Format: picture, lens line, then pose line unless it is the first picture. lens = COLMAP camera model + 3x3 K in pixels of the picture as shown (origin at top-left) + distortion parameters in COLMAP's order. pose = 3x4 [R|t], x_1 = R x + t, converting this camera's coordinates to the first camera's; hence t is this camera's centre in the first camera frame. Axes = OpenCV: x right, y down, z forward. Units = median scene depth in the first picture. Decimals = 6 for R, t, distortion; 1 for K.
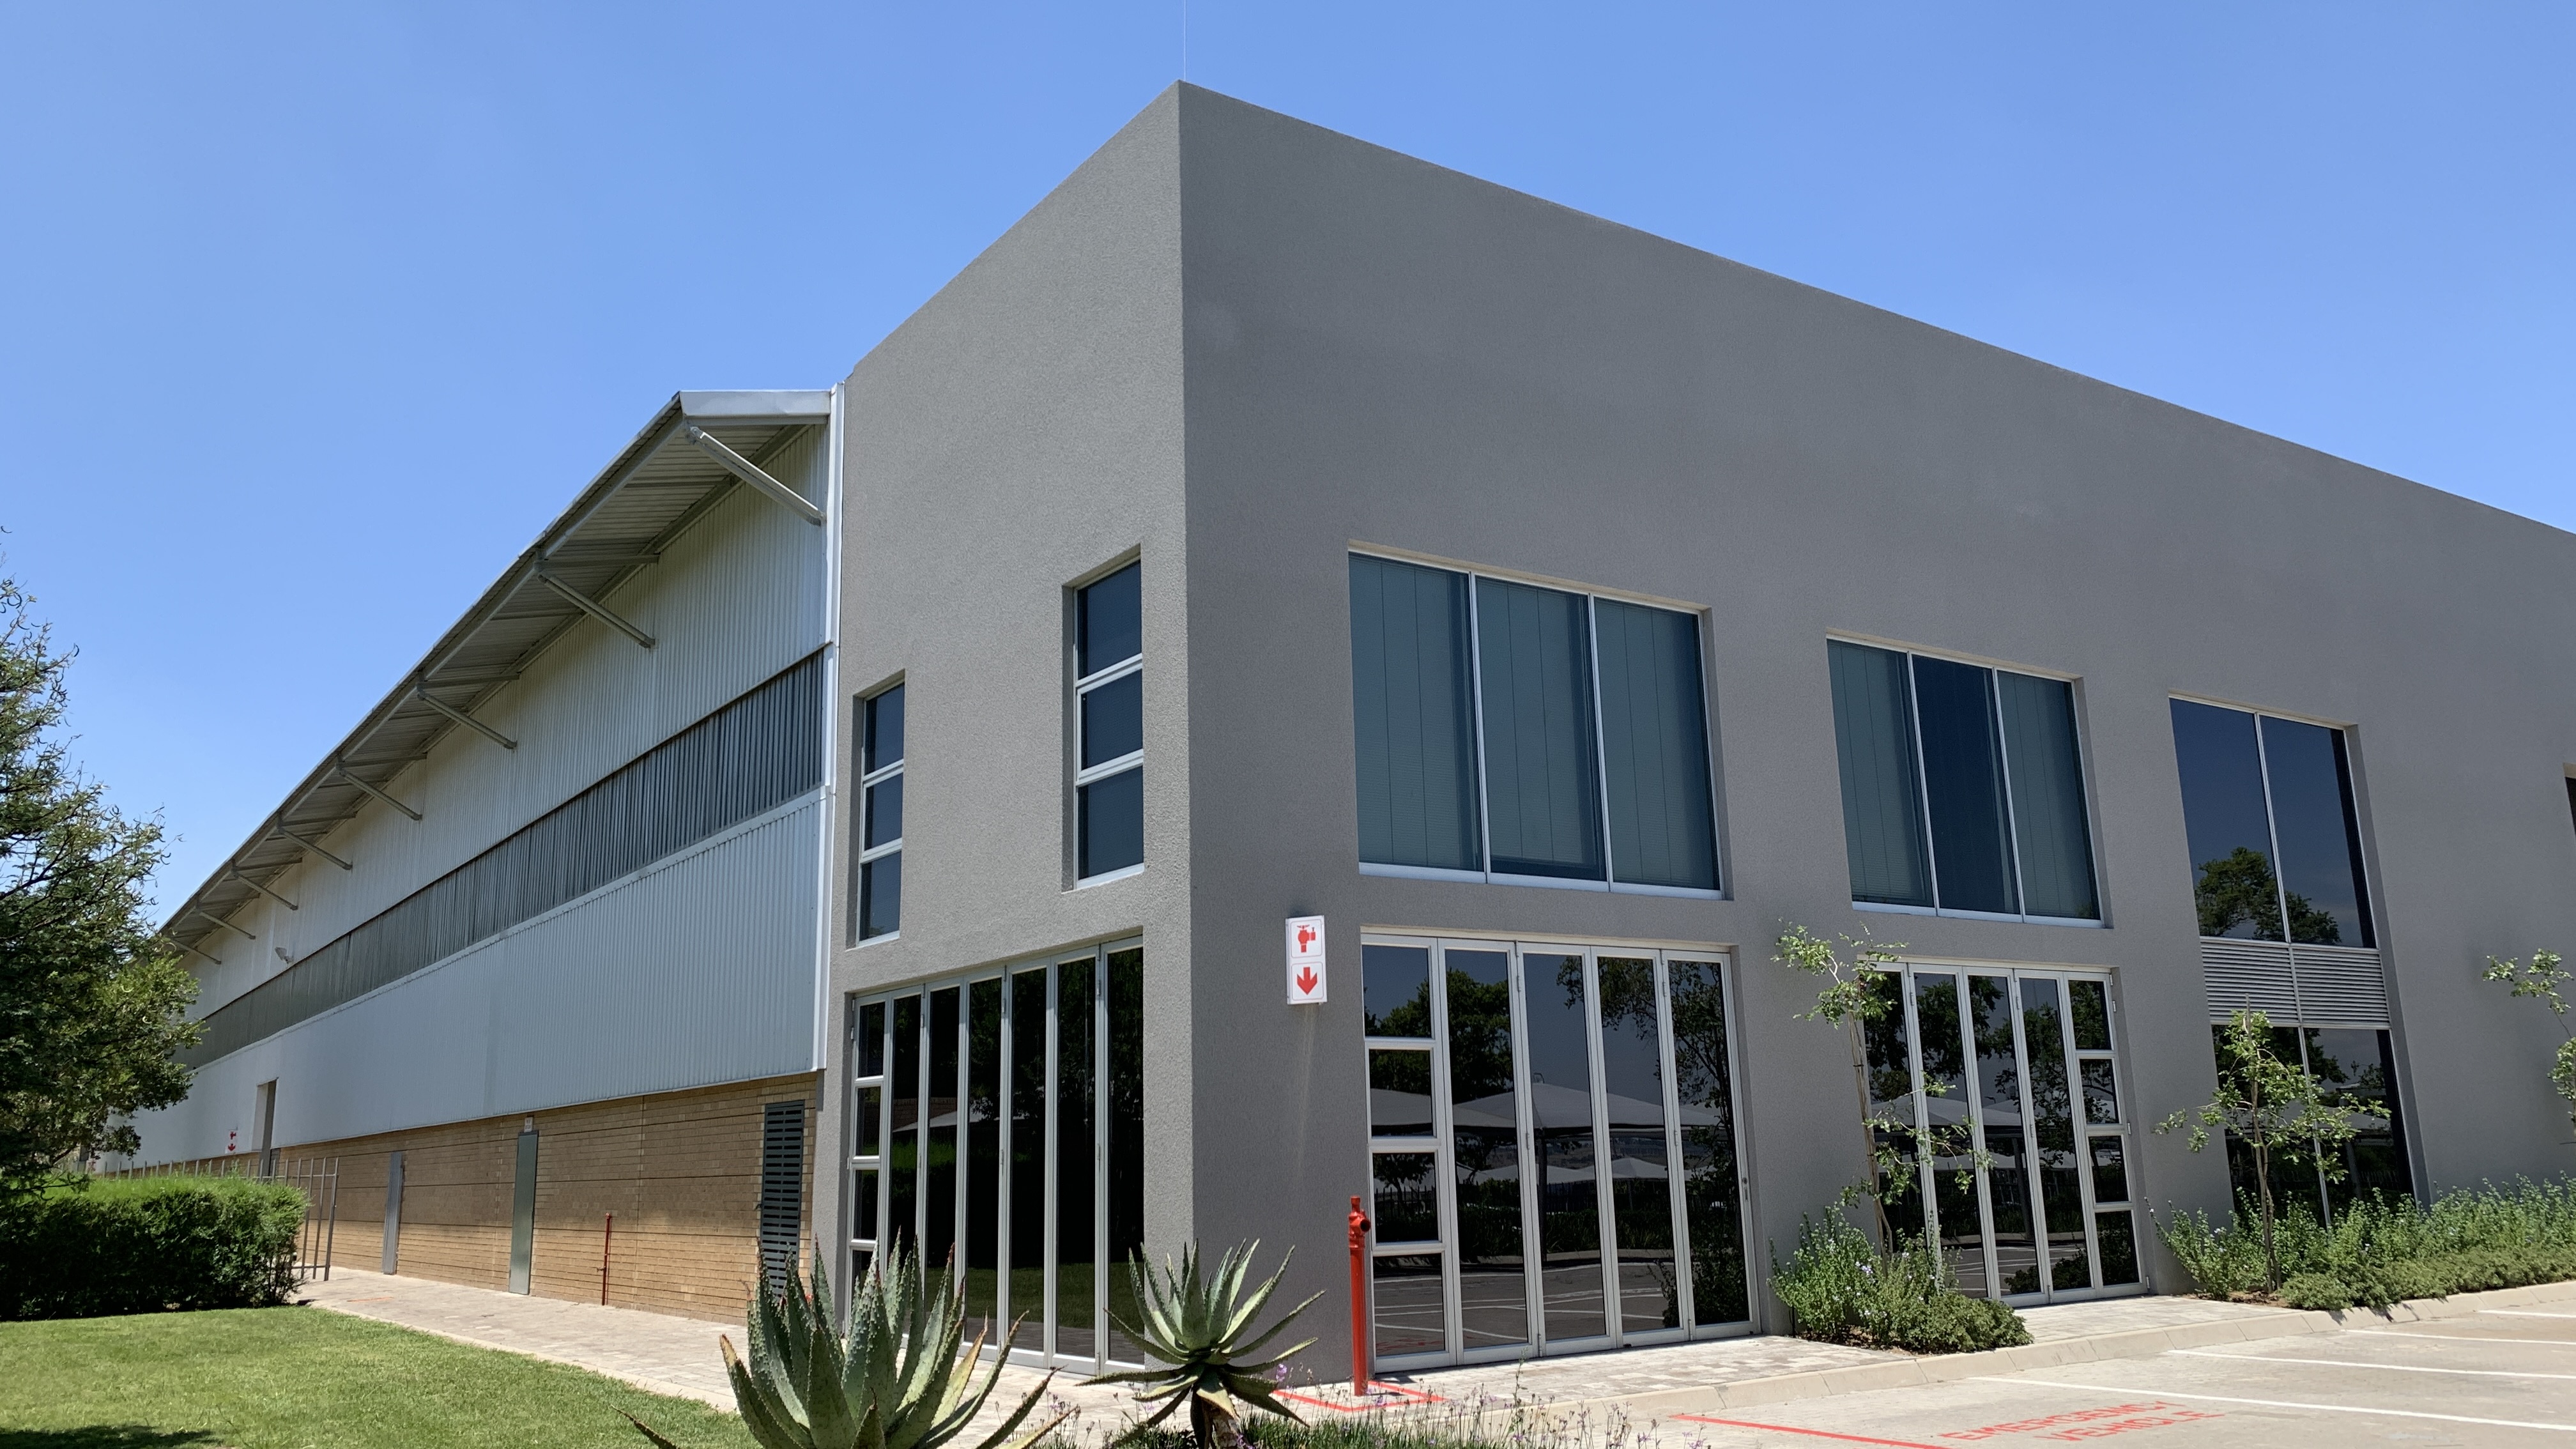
lens RADIAL K [[1976.3, 0, 1290.8], [0, 1976.3, 689.3], [0, 0, 1]] dist [0.000255, -0.000129]
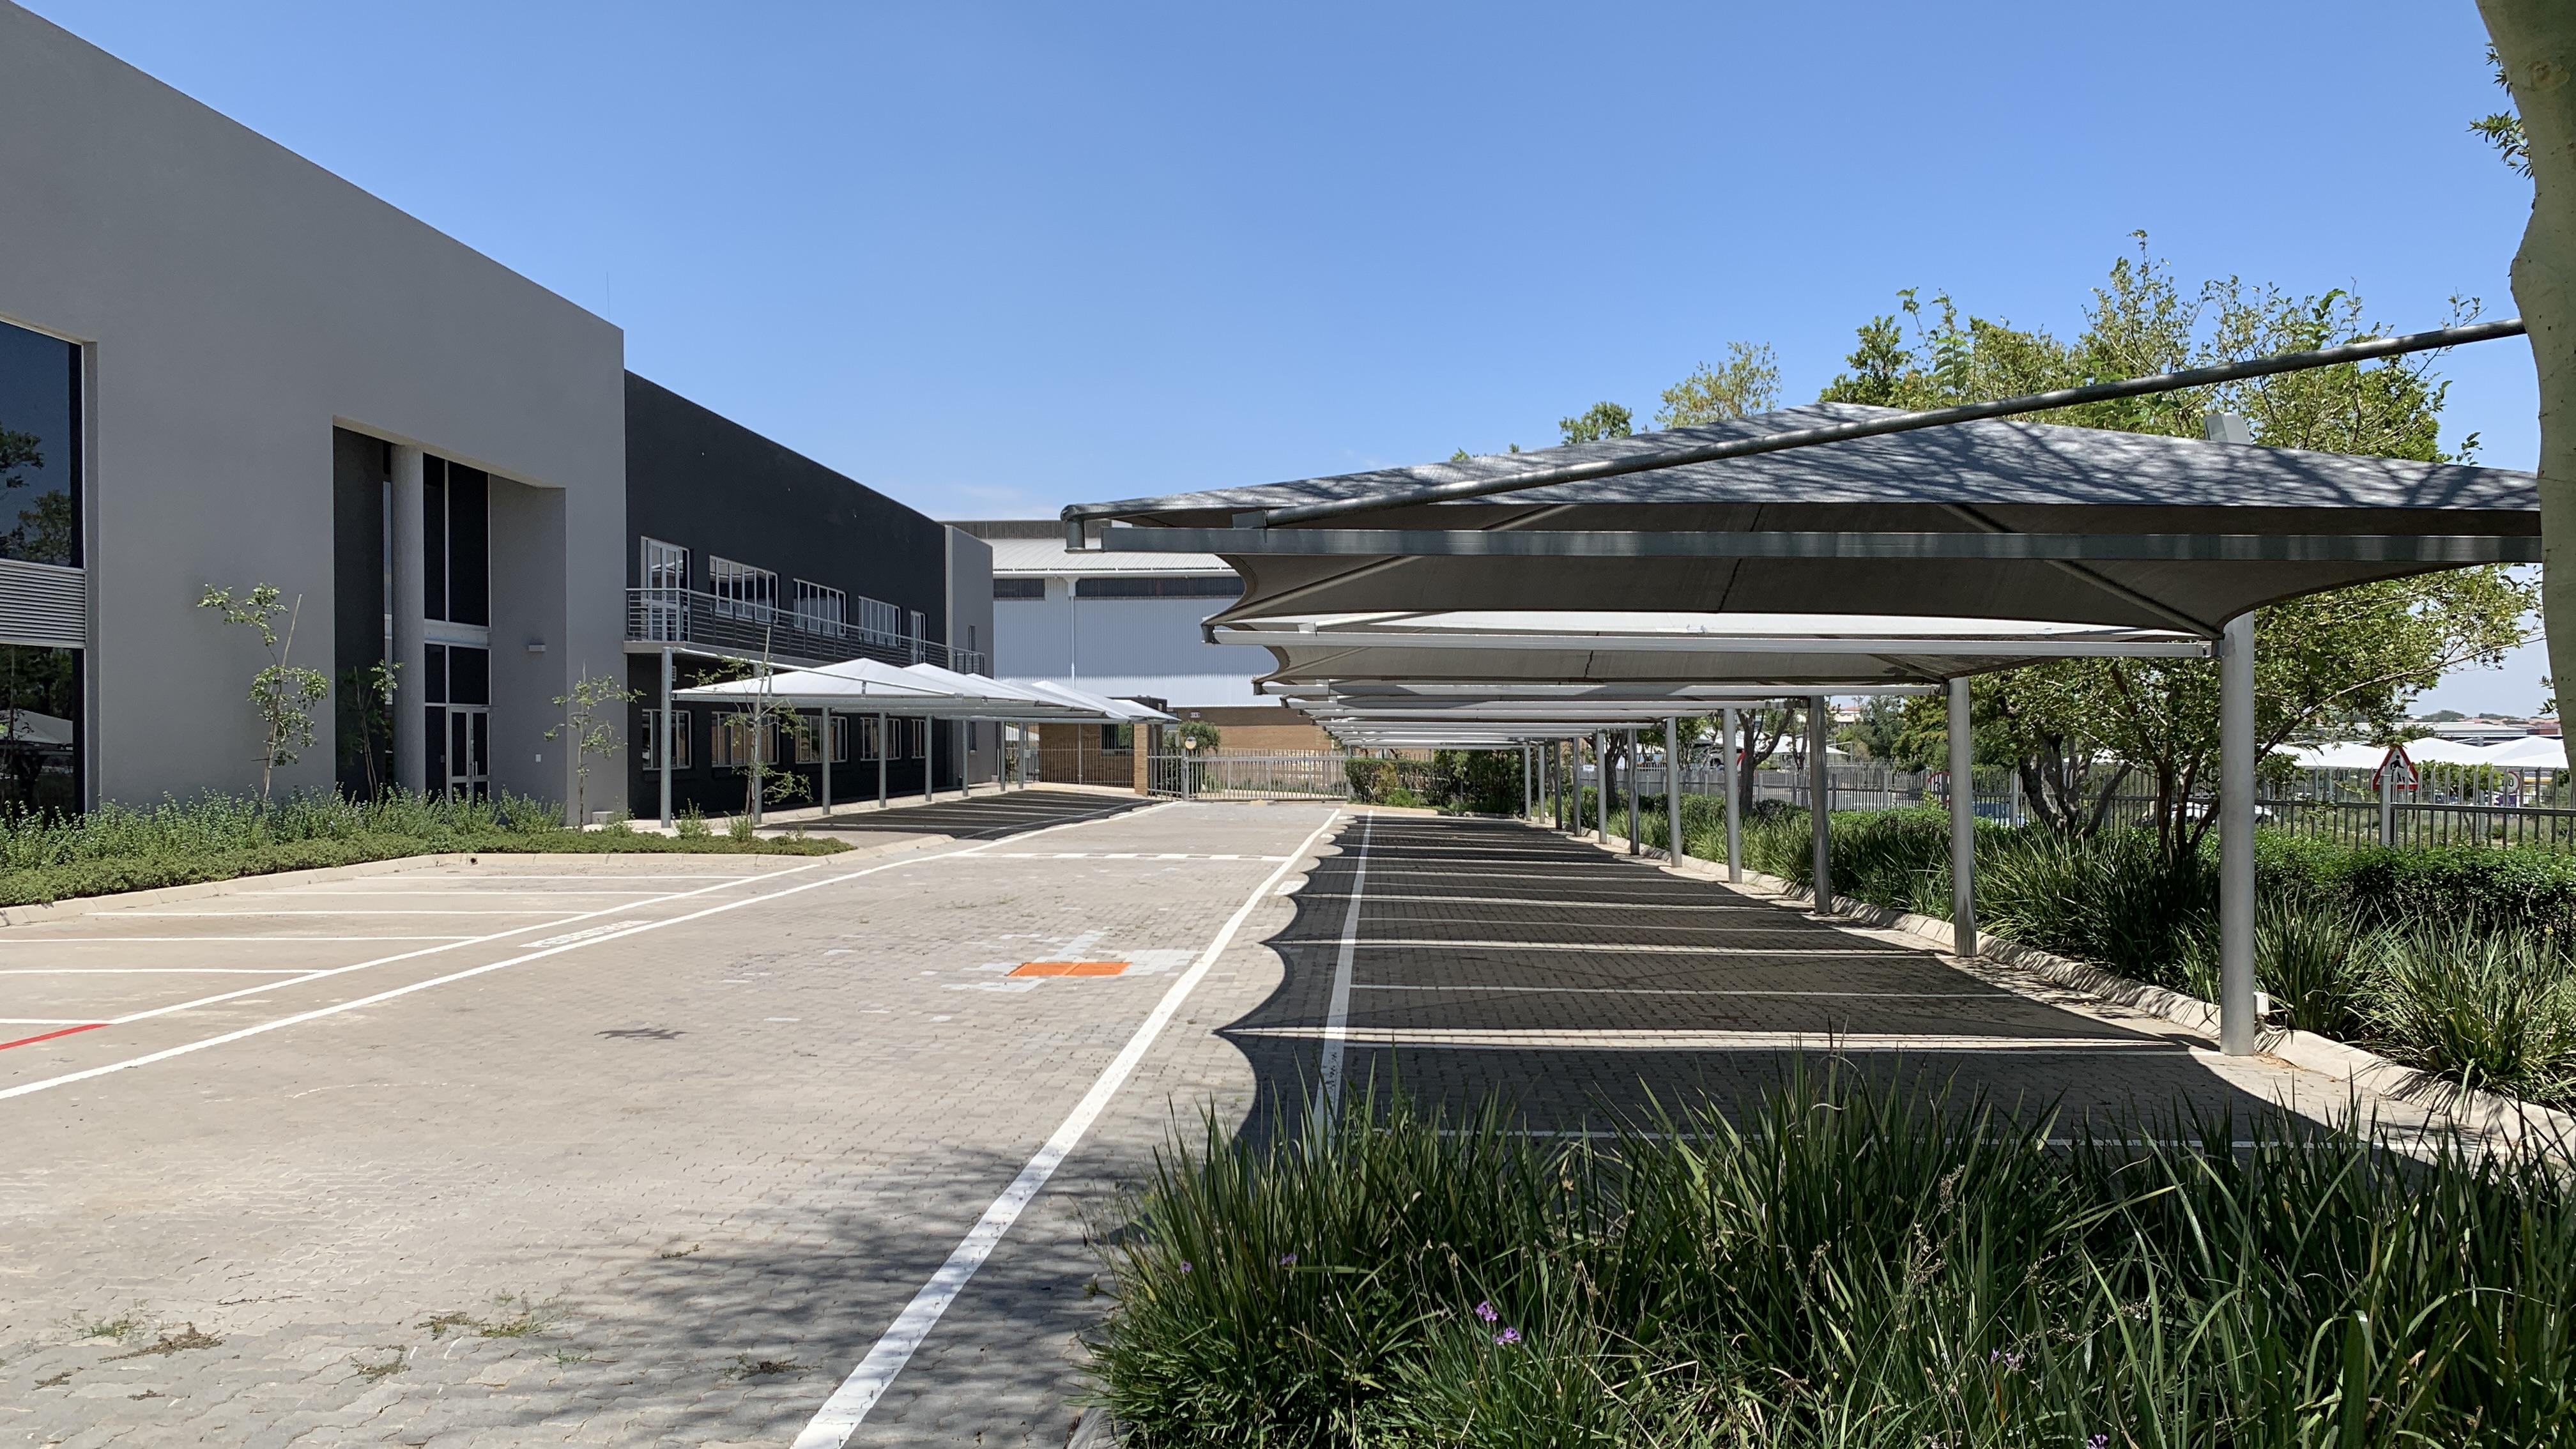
lens RADIAL K [[1959.6, 0, 1281.2], [0, 1959.6, 731.5], [0, 0, 1]] dist [0.077089, -0.082337]
pose [[0.597550, 0.024141, 0.801468, 0.127957], [-0.193352, 0.974389, 0.114808, -0.026377], [-0.778170, -0.223570, 0.586914, -0.101223]]
